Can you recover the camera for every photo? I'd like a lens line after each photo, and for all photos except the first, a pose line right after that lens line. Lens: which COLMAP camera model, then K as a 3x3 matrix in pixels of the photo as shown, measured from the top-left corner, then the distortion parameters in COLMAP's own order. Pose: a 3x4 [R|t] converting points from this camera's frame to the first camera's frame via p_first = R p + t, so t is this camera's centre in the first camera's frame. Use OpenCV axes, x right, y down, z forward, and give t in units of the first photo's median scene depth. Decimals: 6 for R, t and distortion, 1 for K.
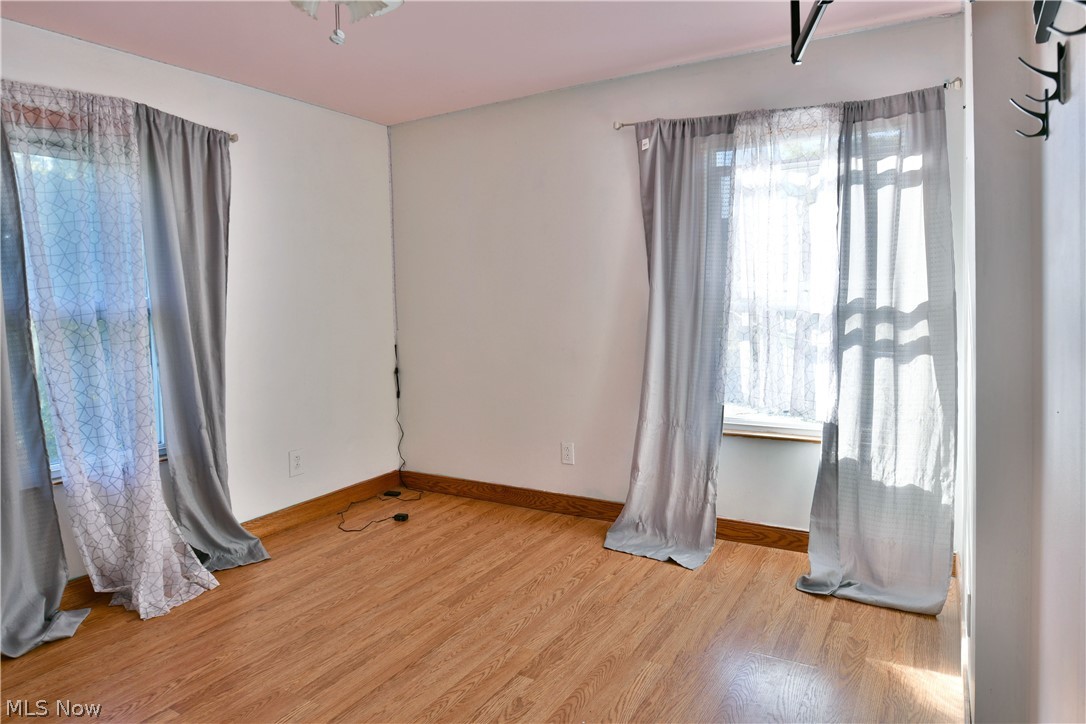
lens RADIAL K [[673.3, 0, 569.9], [0, 673.3, 324.0], [0, 0, 1]] dist [-0.017521, 0.001063]
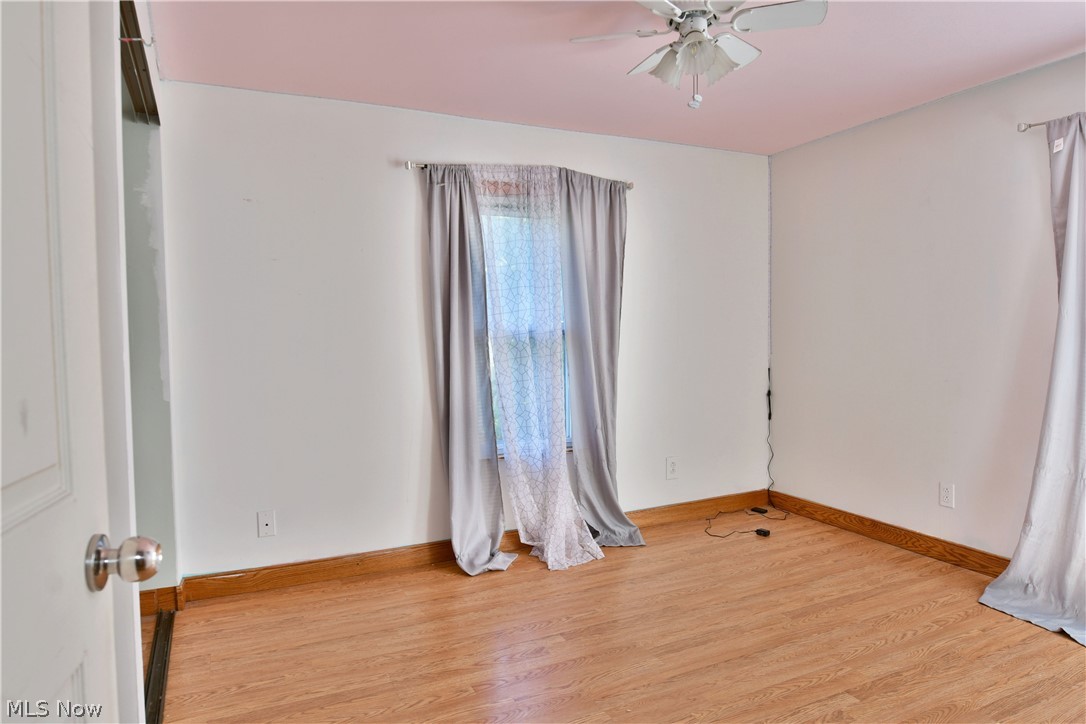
lens RADIAL K [[673.3, 0, 543.8], [0, 673.3, 360.1], [0, 0, 1]] dist [-0.017521, 0.001063]
pose [[0.818689, 0.039223, -0.572896, 0.075804], [-0.028046, 0.999205, 0.028332, -0.001265], [0.573552, -0.007128, 0.819138, -0.069322]]
